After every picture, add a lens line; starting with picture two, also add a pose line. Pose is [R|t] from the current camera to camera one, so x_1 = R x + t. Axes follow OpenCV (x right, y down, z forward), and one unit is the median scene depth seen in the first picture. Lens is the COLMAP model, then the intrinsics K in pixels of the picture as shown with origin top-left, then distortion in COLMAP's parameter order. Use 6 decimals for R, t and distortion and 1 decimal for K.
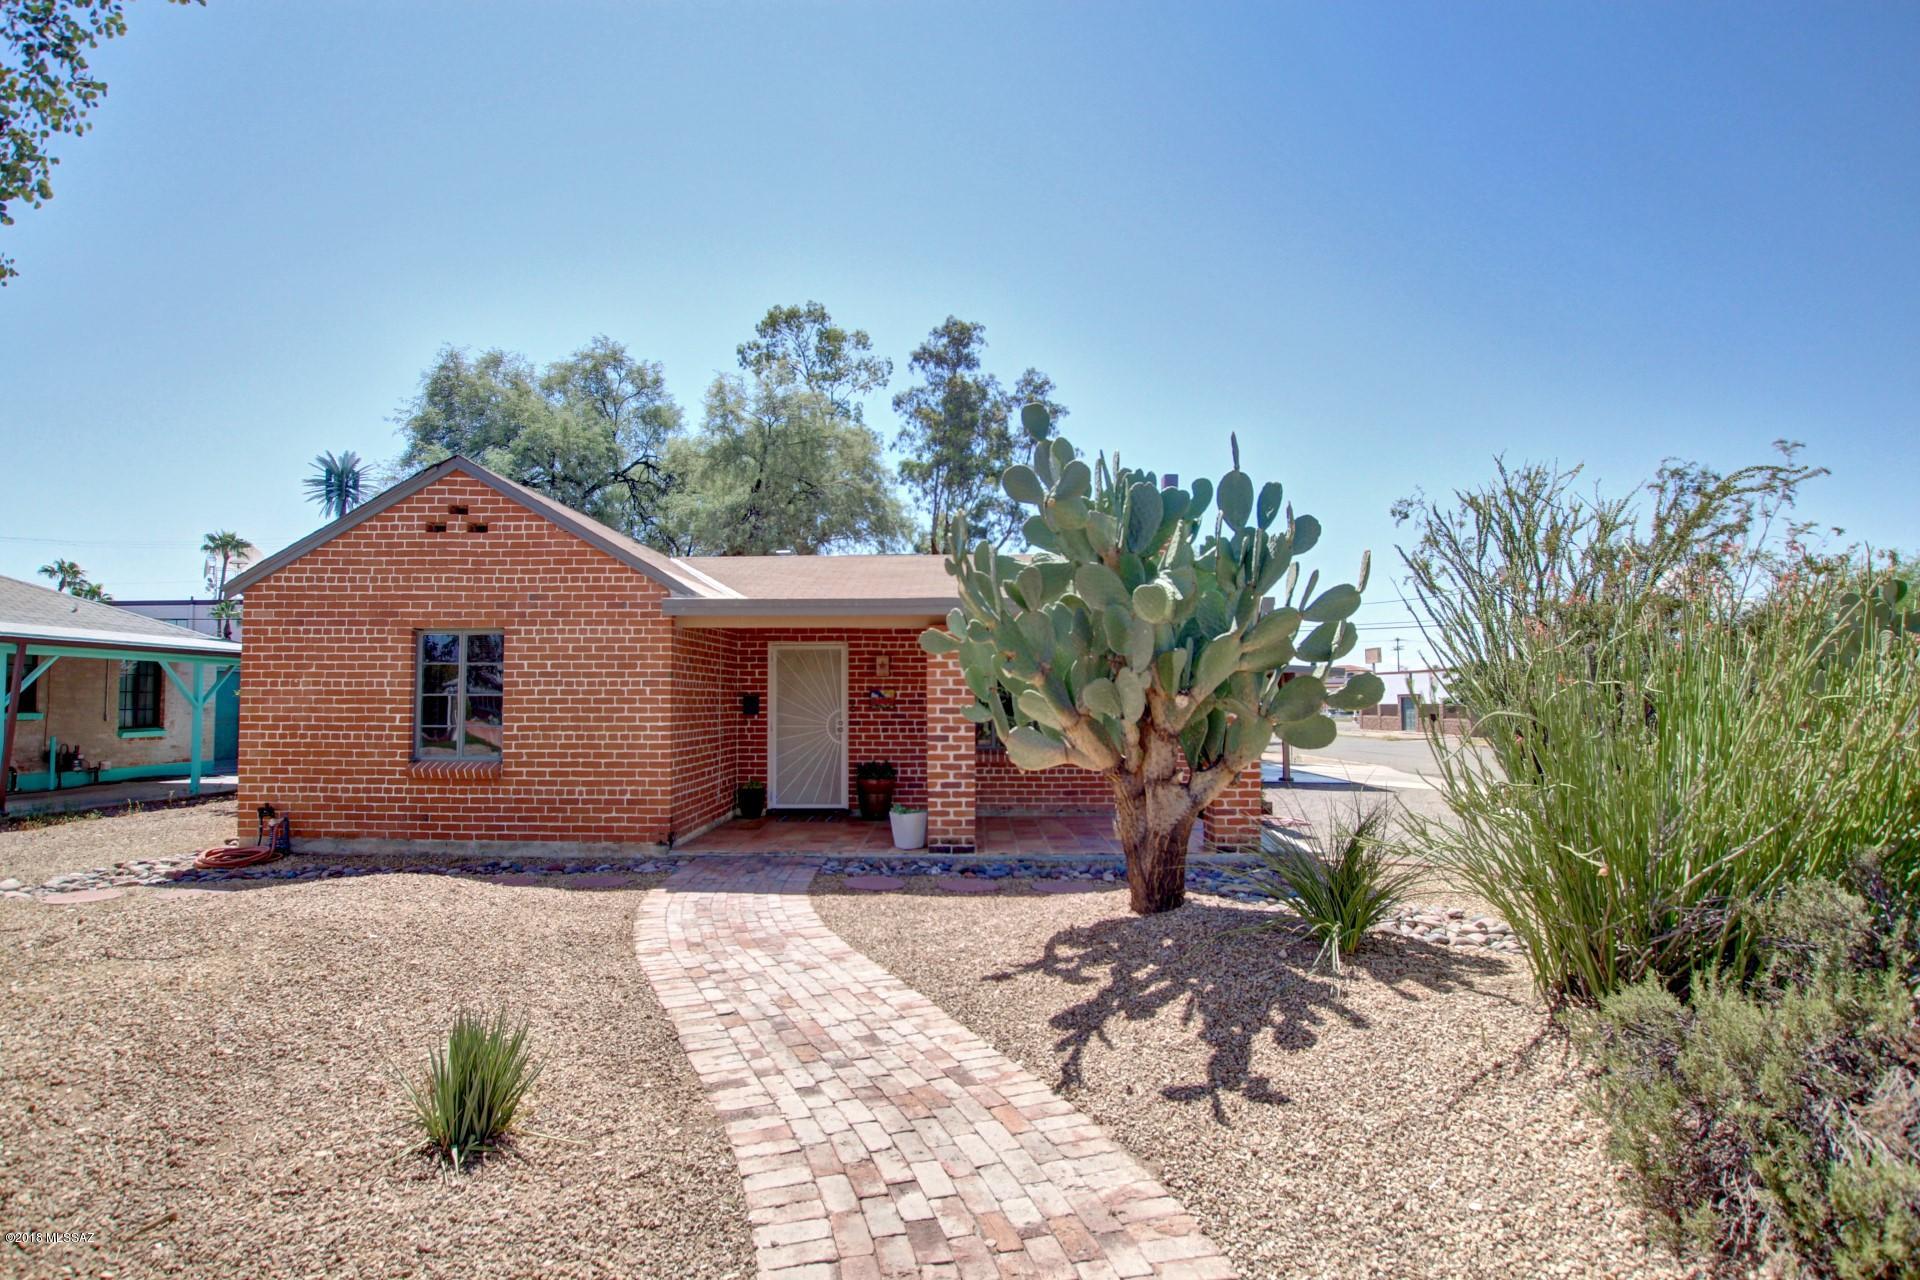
lens RADIAL K [[920.2, 0, 927.2], [0, 920.2, 646.6], [0, 0, 1]] dist [-0.023097, 0.000094]
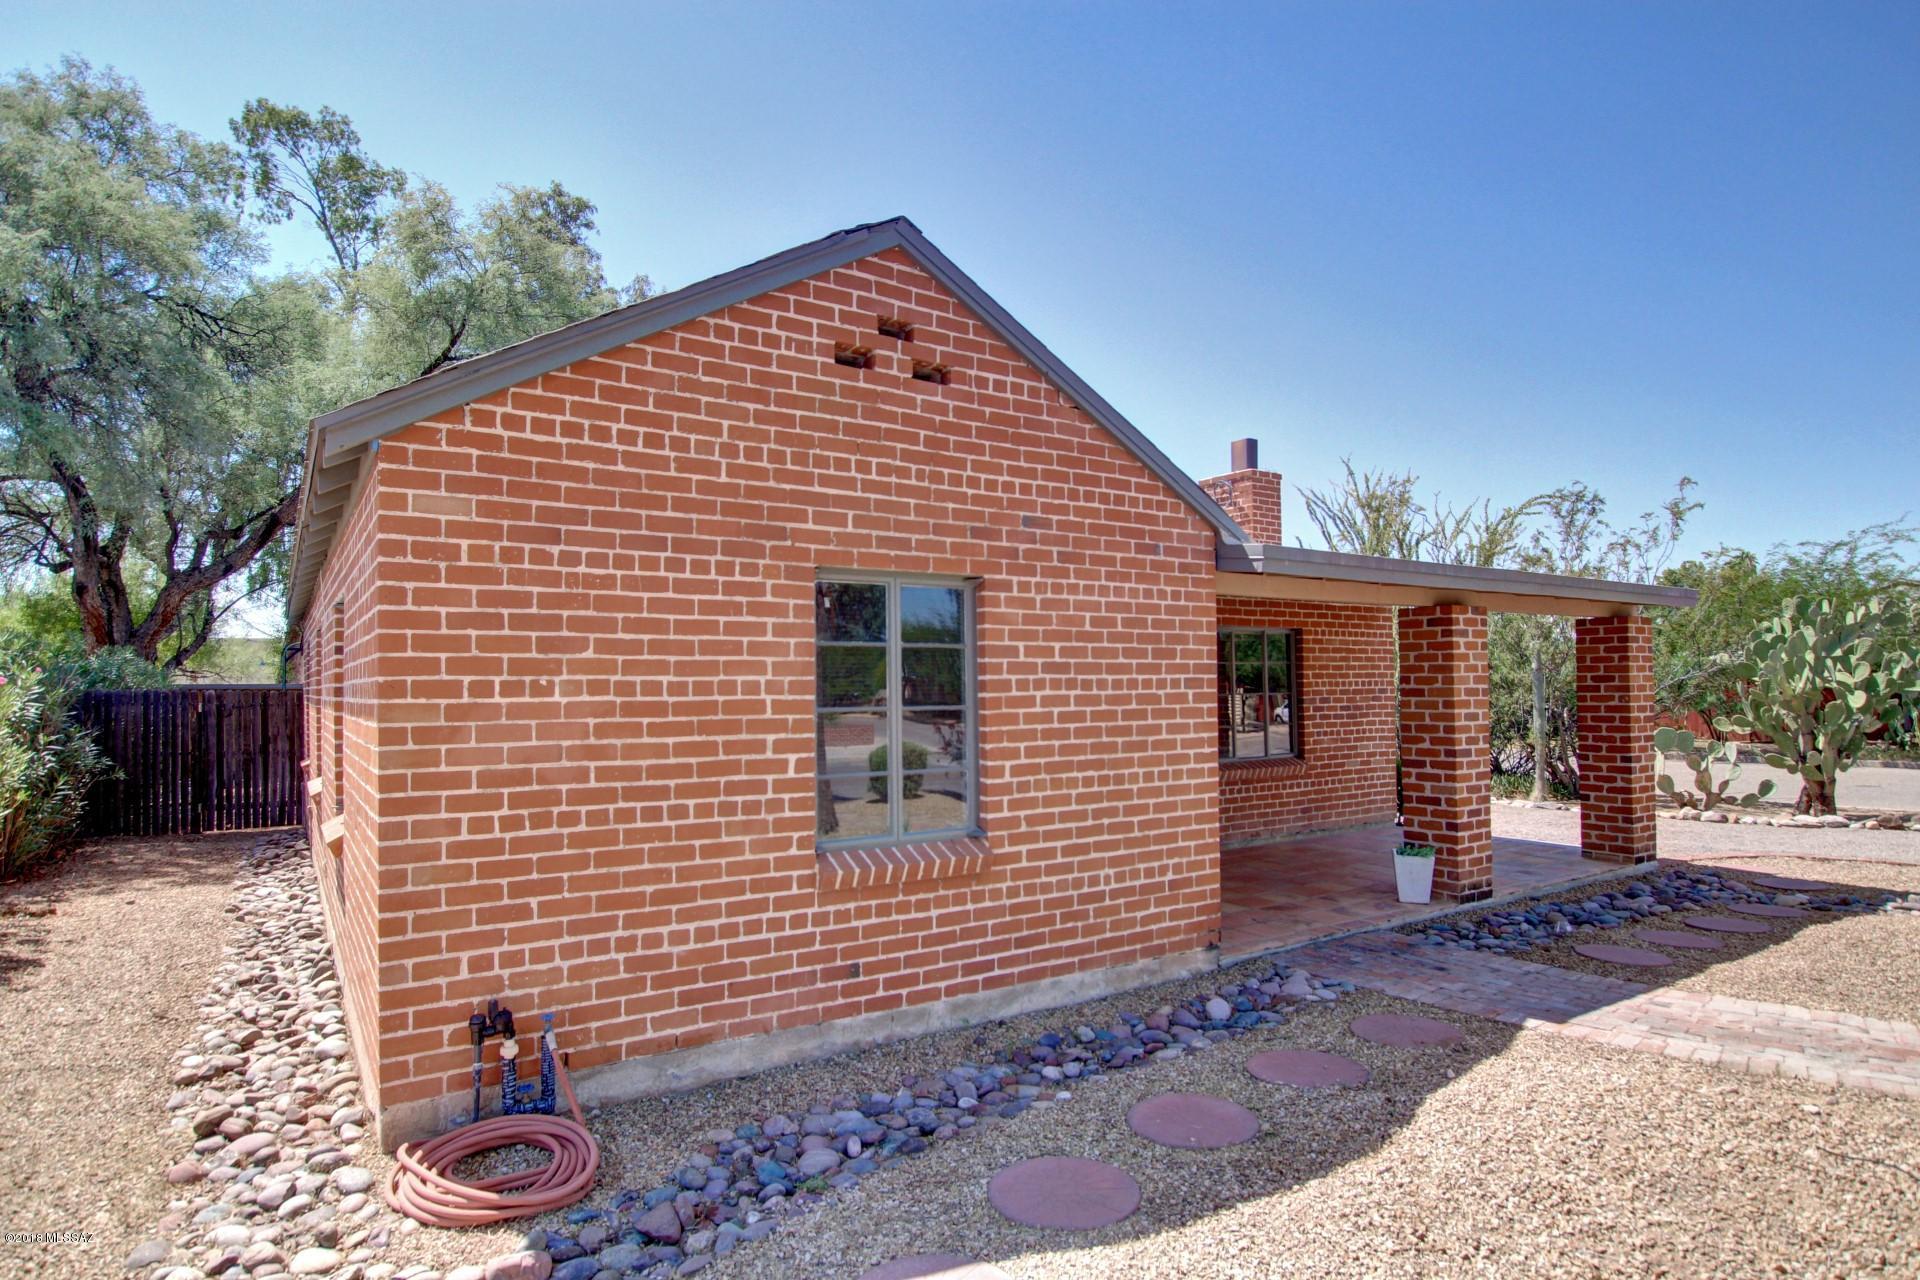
lens RADIAL K [[1036.9, 0, 940.3], [0, 1036.9, 645.6], [0, 0, 1]] dist [-0.041392, 0.021305]
pose [[0.821504, 0.016158, 0.569974, -0.812844], [-0.025168, 0.999652, 0.007935, 0.014179], [-0.569647, -0.020864, 0.821625, 0.535762]]
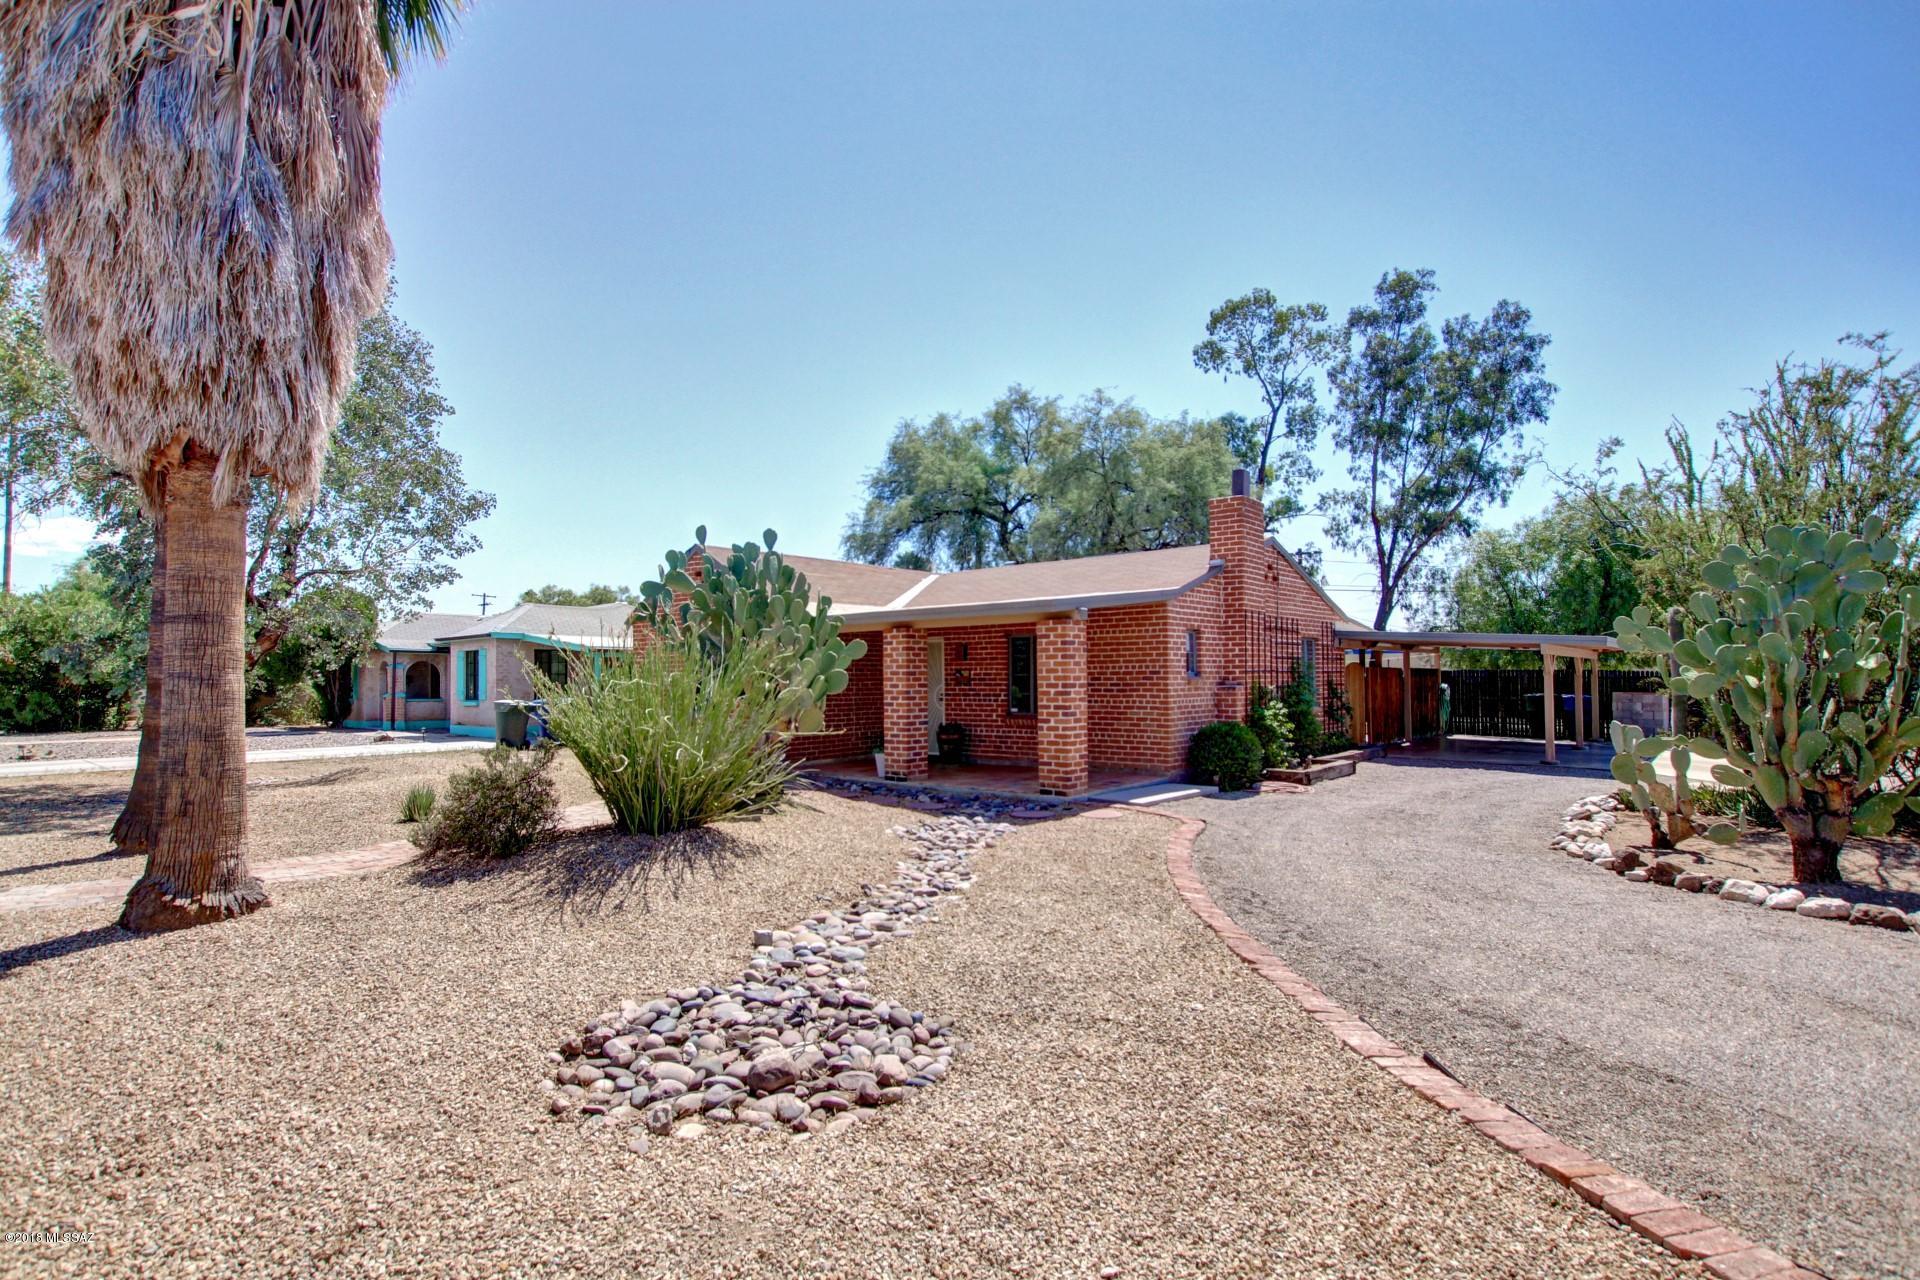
lens RADIAL K [[892.1, 0, 944.9], [0, 892.1, 648.3], [0, 0, 1]] dist [-0.032203, 0.002104]
pose [[0.786196, -0.024955, -0.617474, 0.959478], [0.043879, 0.998917, 0.015497, -0.009615], [0.616418, -0.039278, 0.786439, -0.080906]]
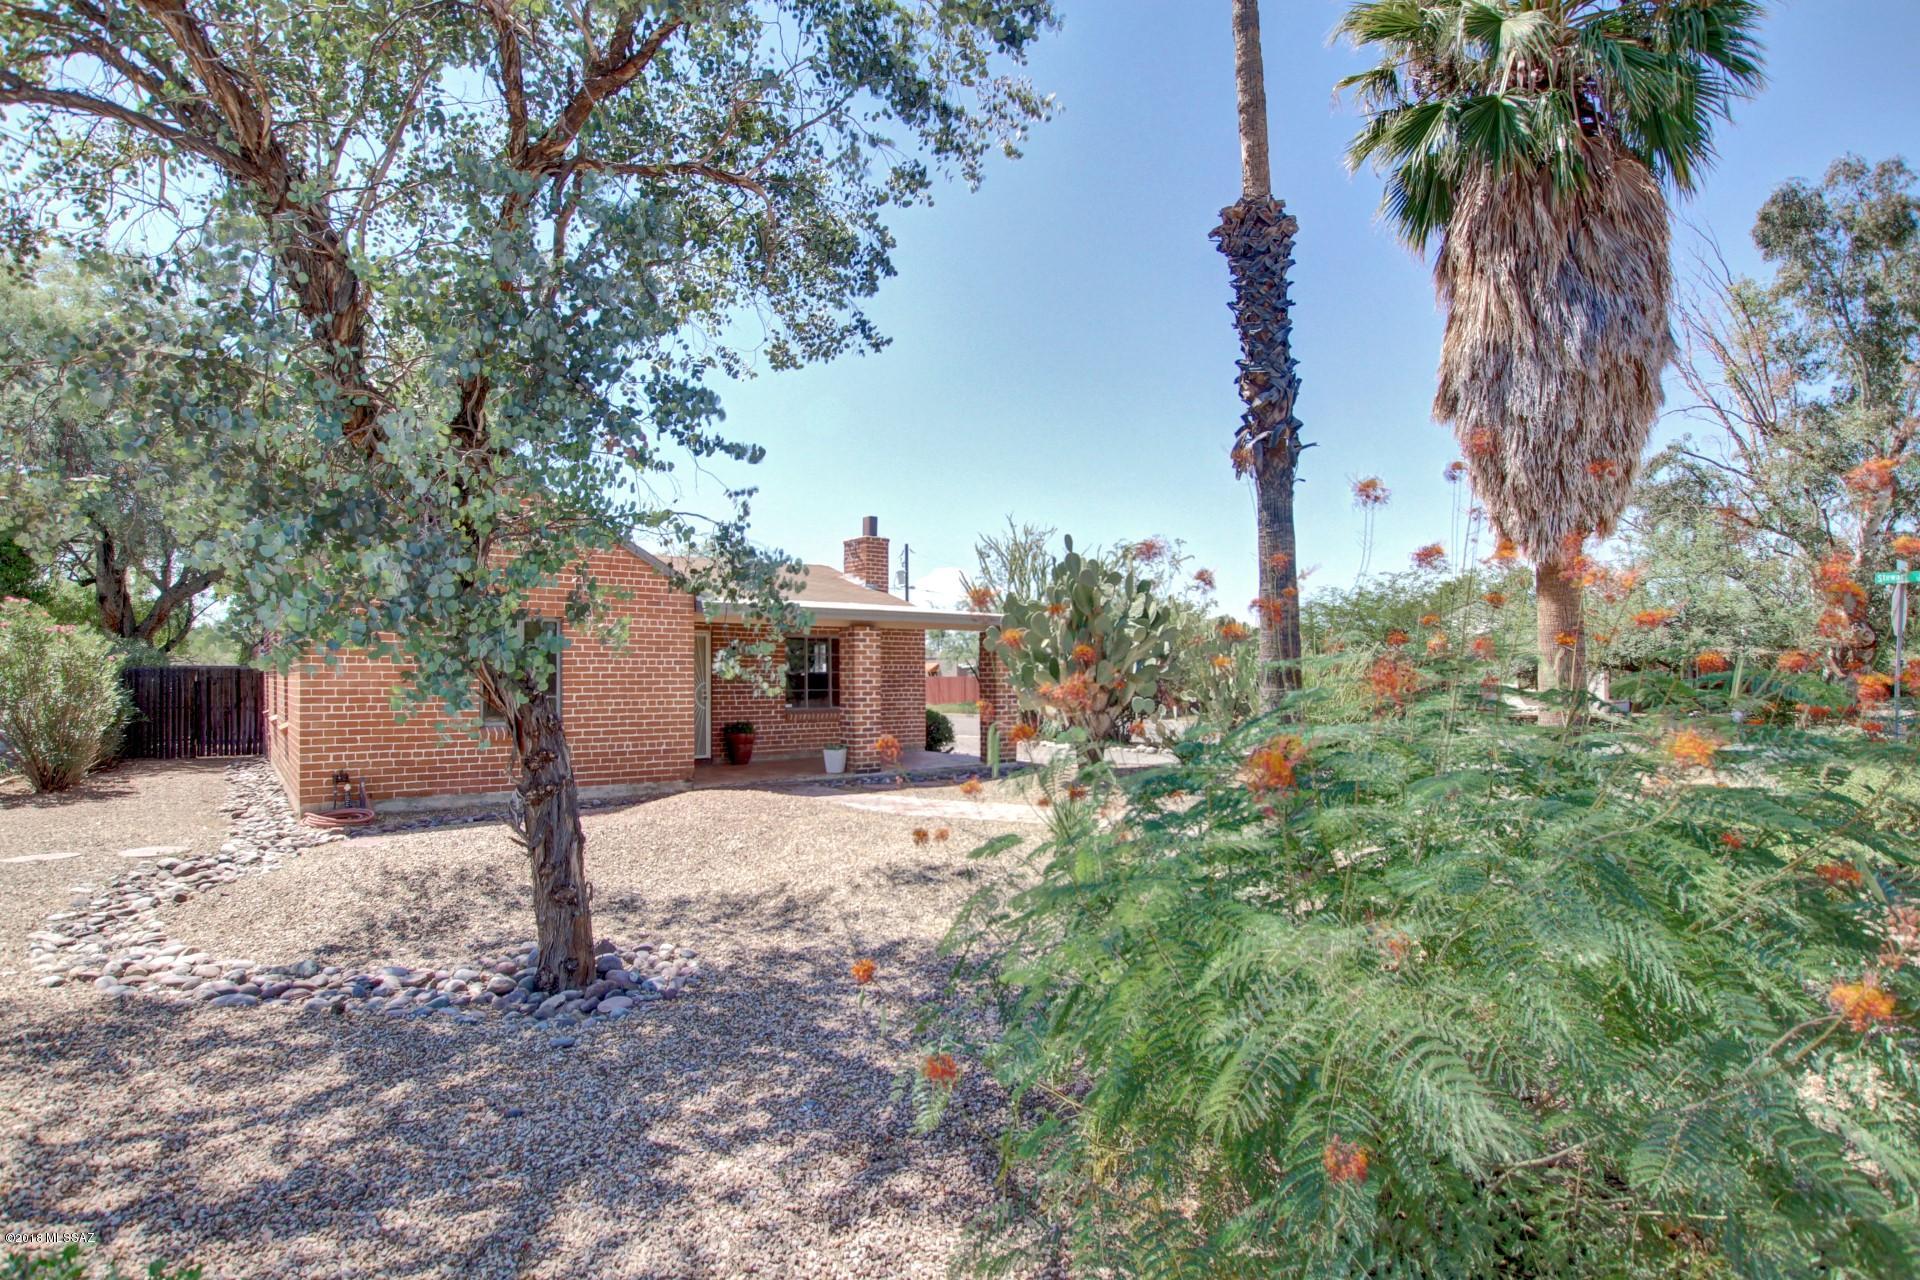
lens RADIAL K [[943.8, 0, 960.0], [0, 943.8, 640.0], [0, 0, 1]] dist [-0.042581, 0.000384]
pose [[0.760907, 0.022894, 0.648457, -0.876315], [-0.034213, 0.999403, 0.004861, -0.013609], [-0.647958, -0.025885, 0.761236, -0.313664]]
